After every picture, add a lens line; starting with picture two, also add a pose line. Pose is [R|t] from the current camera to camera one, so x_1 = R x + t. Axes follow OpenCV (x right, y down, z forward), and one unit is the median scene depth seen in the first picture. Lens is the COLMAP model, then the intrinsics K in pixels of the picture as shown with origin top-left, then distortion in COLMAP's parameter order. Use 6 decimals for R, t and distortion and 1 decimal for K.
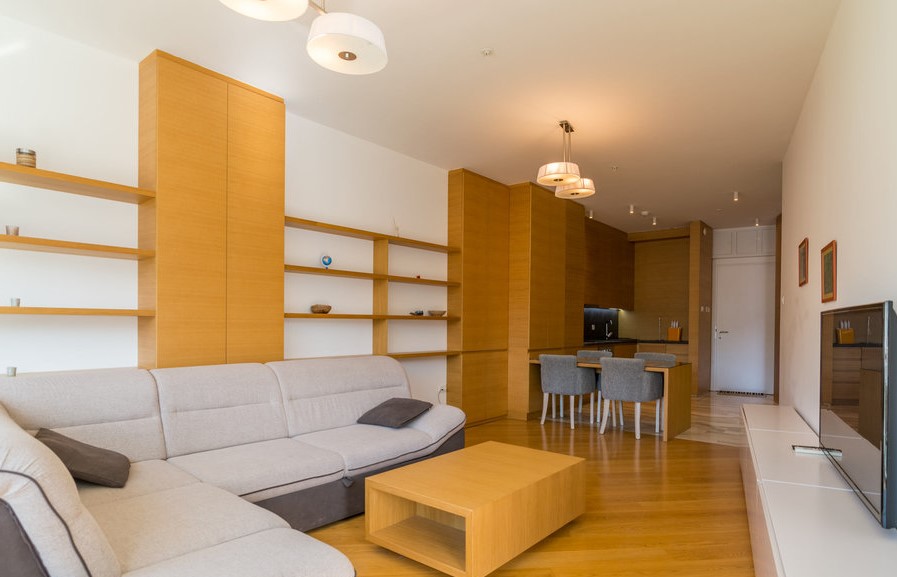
lens RADIAL K [[507.3, 0, 450.9], [0, 507.3, 331.8], [0, 0, 1]] dist [-0.000438, -0.002491]
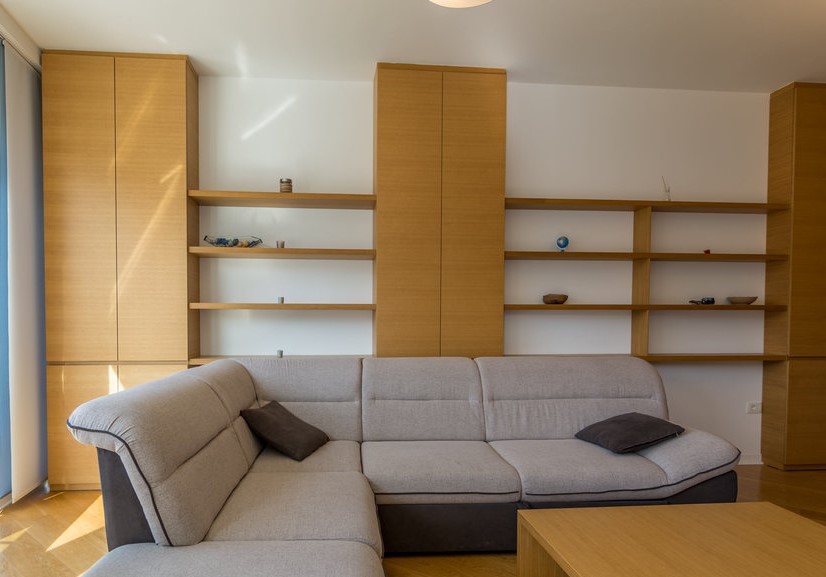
lens RADIAL K [[503.9, 0, 368.1], [0, 503.9, 331.7], [0, 0, 1]] dist [0.002891, -0.003726]
pose [[0.703407, 0.018208, -0.710554, 0.151765], [-0.008242, 0.999814, 0.017461, -0.001709], [0.710740, -0.006426, 0.703426, 0.190311]]
